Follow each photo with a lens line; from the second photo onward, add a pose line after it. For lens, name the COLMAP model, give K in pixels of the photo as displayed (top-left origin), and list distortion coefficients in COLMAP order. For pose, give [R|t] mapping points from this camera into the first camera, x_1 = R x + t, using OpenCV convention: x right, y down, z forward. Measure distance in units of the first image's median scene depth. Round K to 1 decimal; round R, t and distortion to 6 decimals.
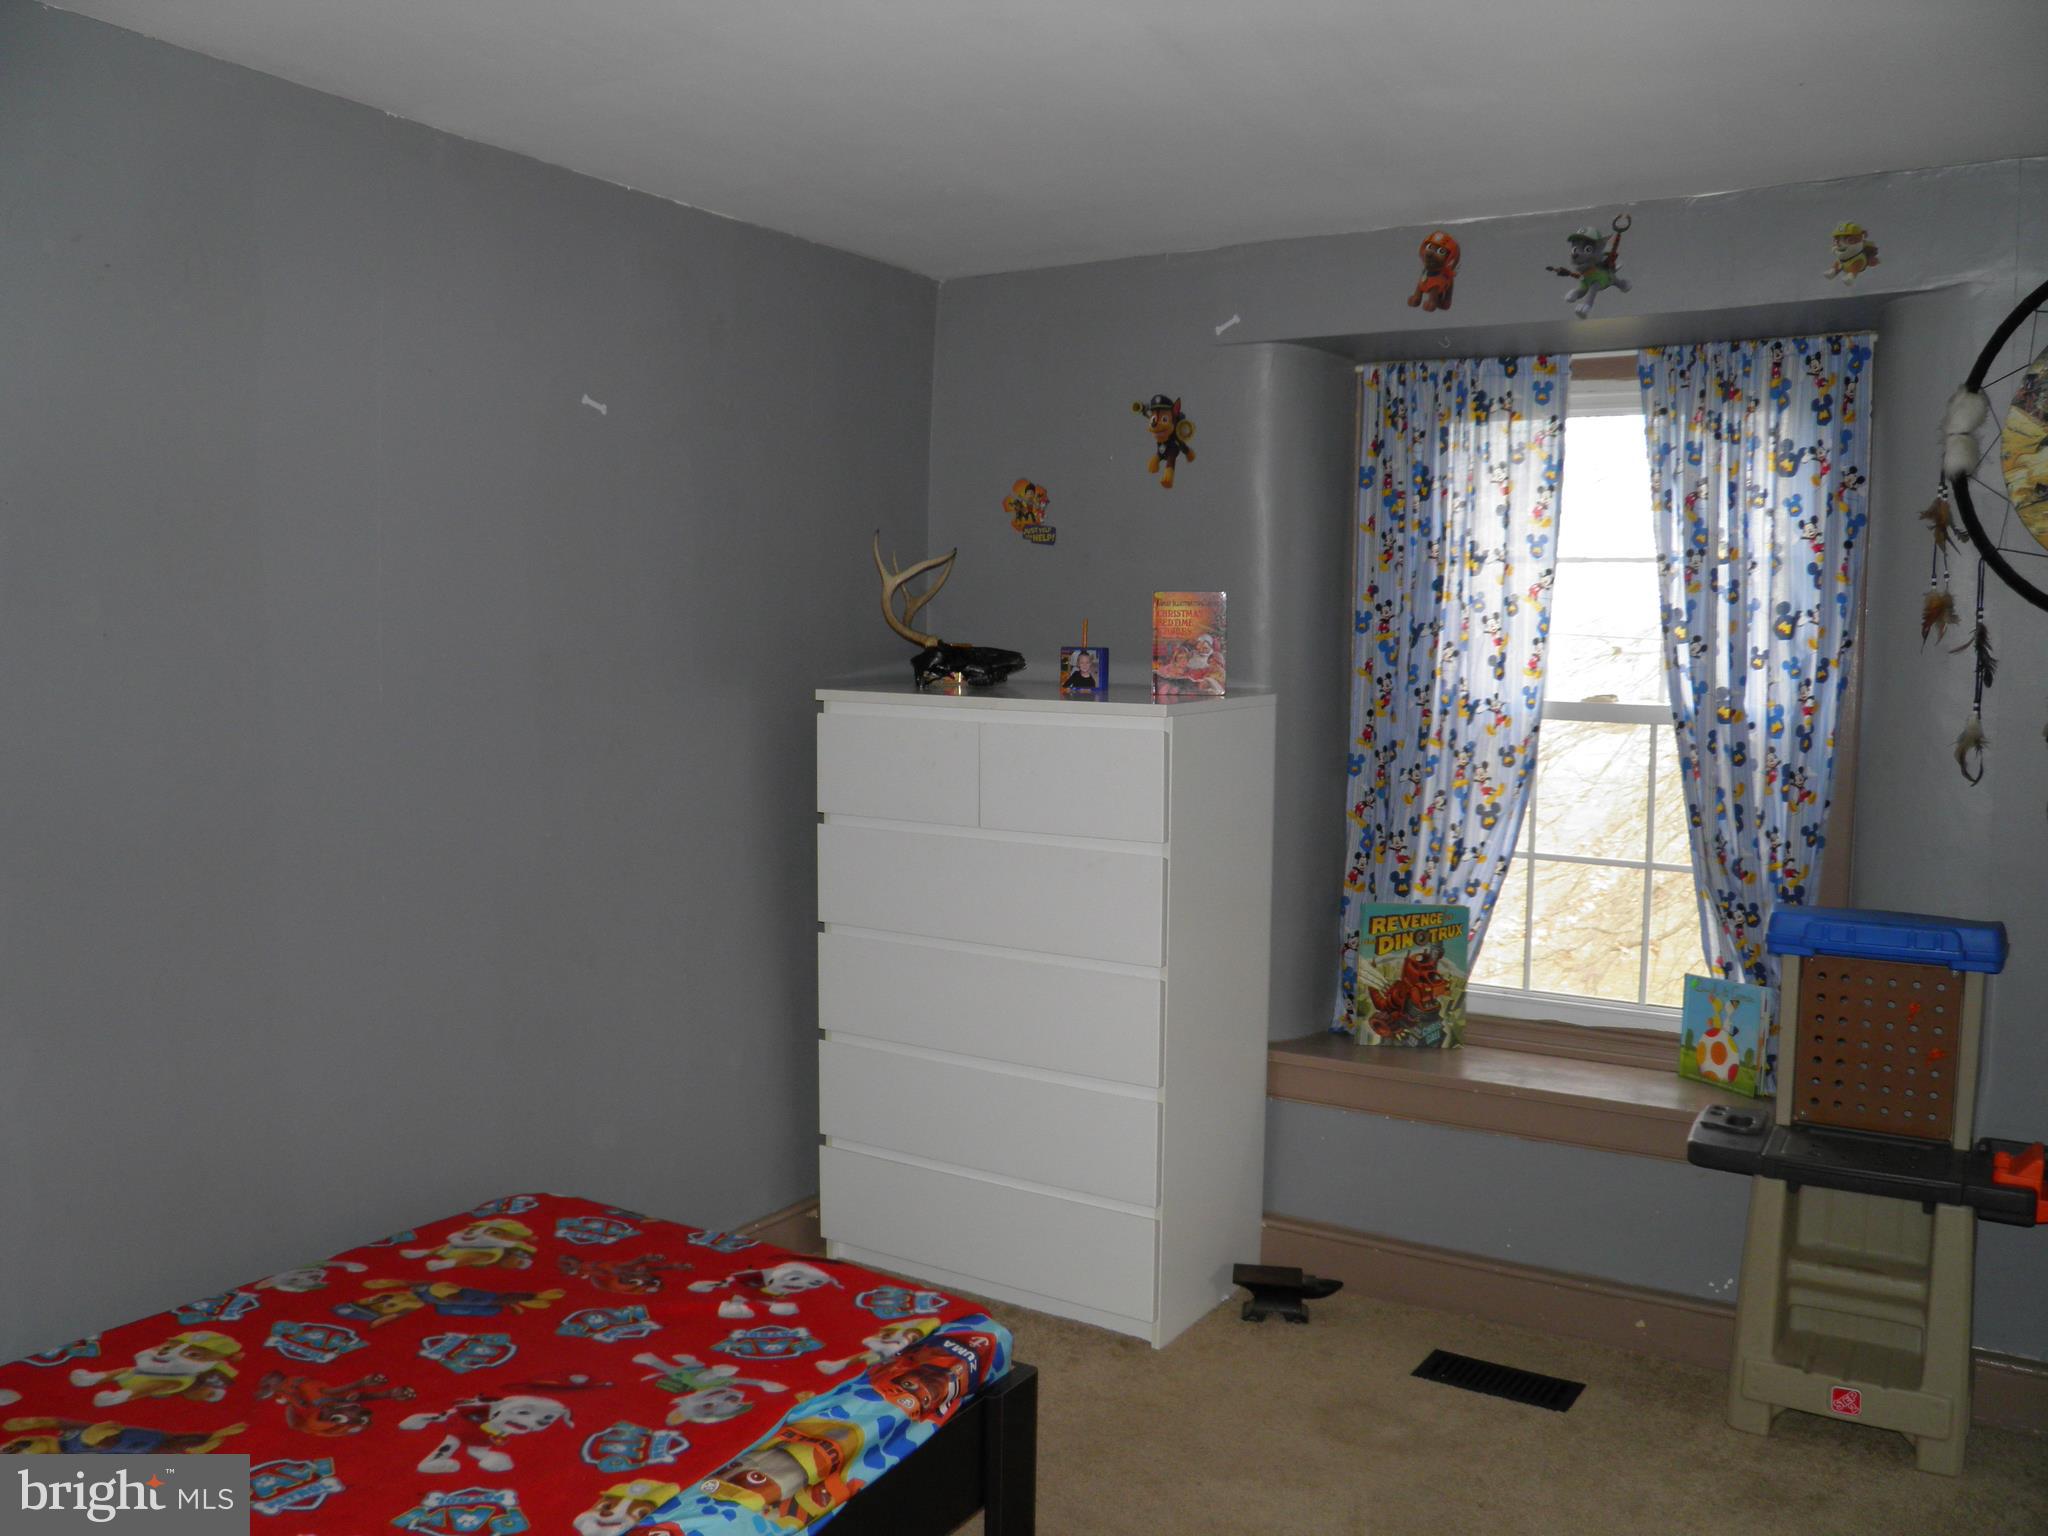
lens RADIAL K [[1698.7, 0, 1012.4], [0, 1698.7, 767.6], [0, 0, 1]] dist [-0.146926, 0.099674]
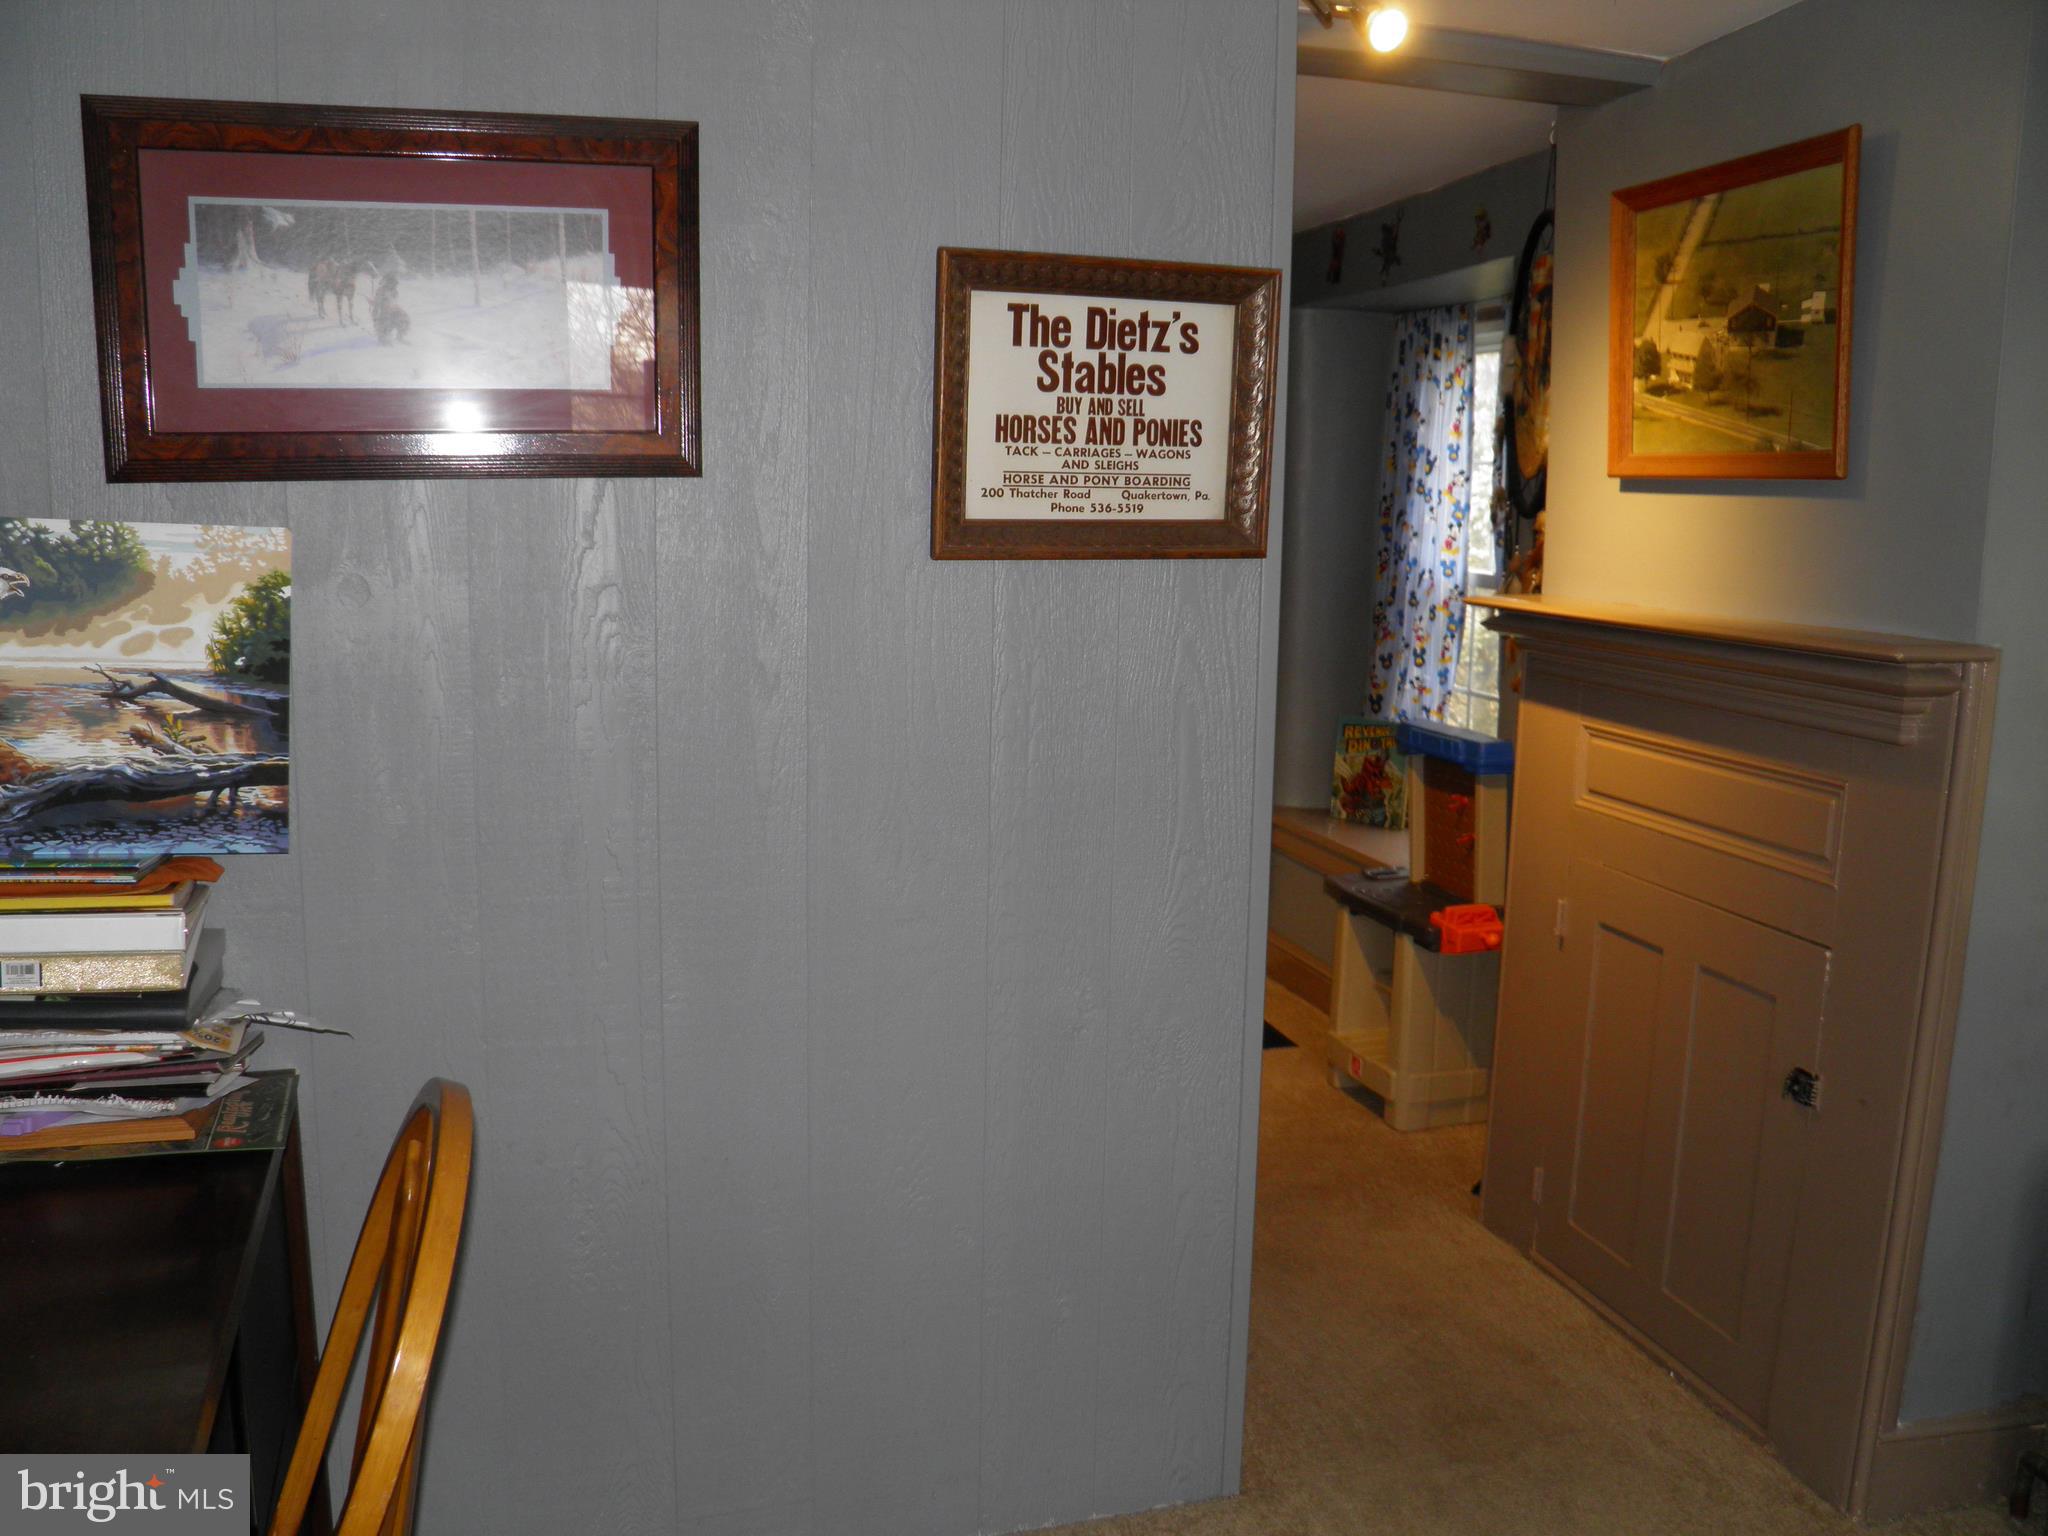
lens RADIAL K [[1698.7, 0, 1026.7], [0, 1698.7, 764.0], [0, 0, 1]] dist [-0.146926, 0.099674]
pose [[0.750331, 0.102371, -0.653088, 0.974023], [-0.051256, 0.993972, 0.096917, -0.000516], [0.659072, -0.039245, 0.751055, -0.220846]]
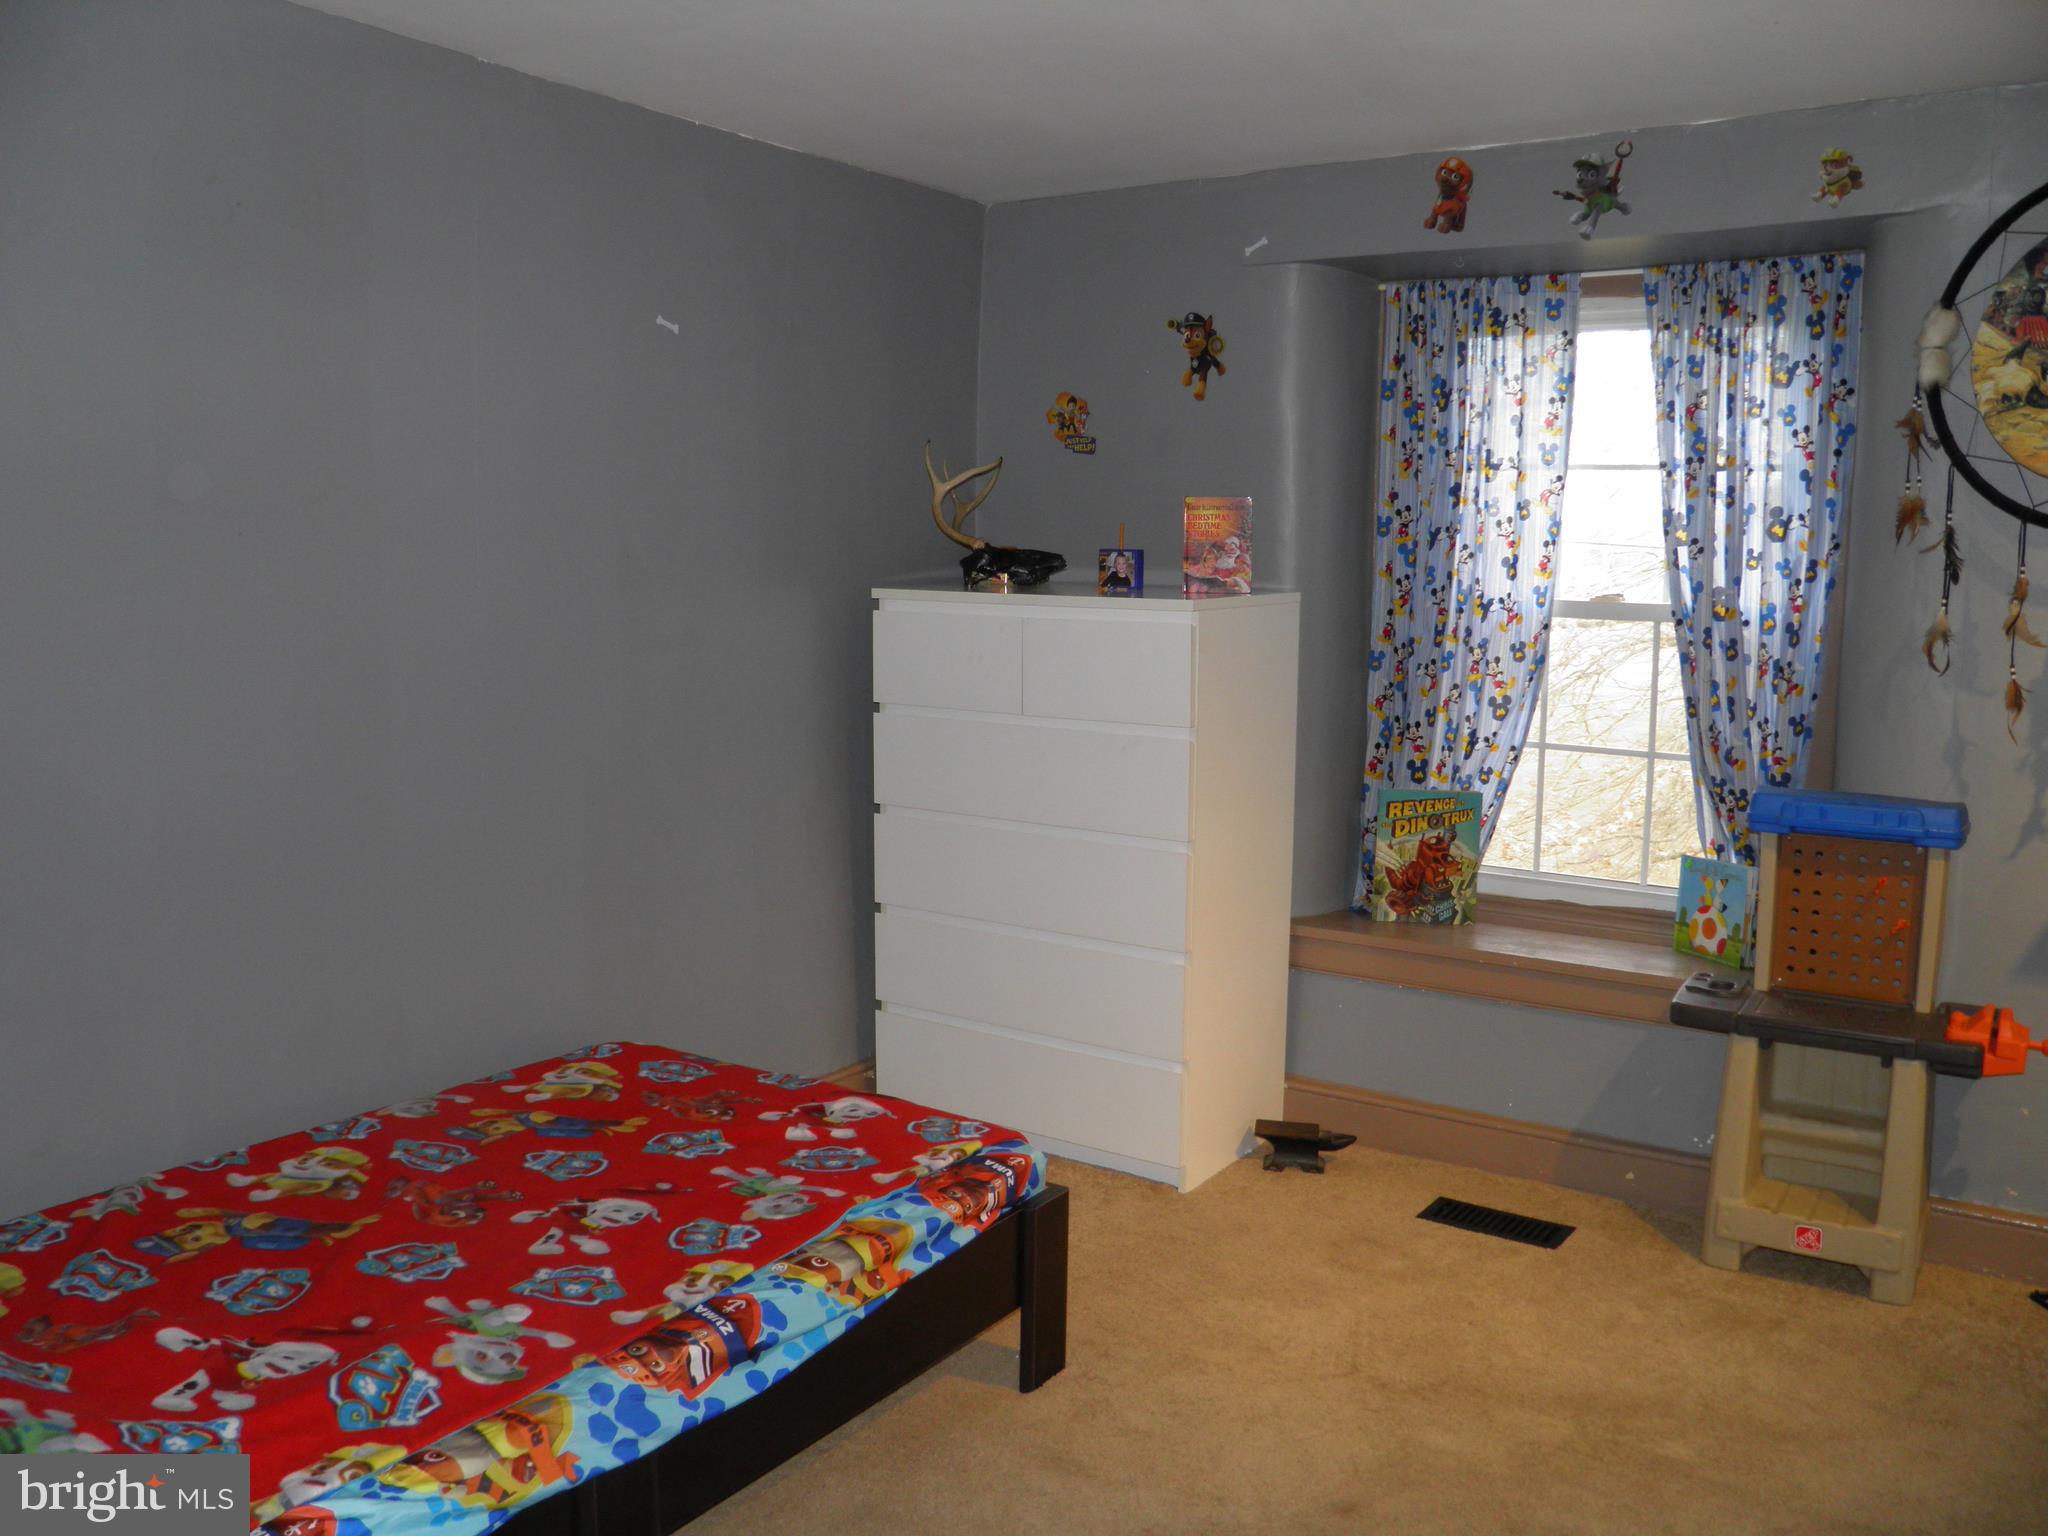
lens RADIAL K [[1698.7, 0, 1015.4], [0, 1698.7, 763.3], [0, 0, 1]] dist [-0.146926, 0.099674]
pose [[0.999498, 0.002390, -0.031605, 0.009891], [-0.000918, 0.998917, 0.046515, 0.015173], [0.031682, -0.046462, 0.998418, -0.081361]]
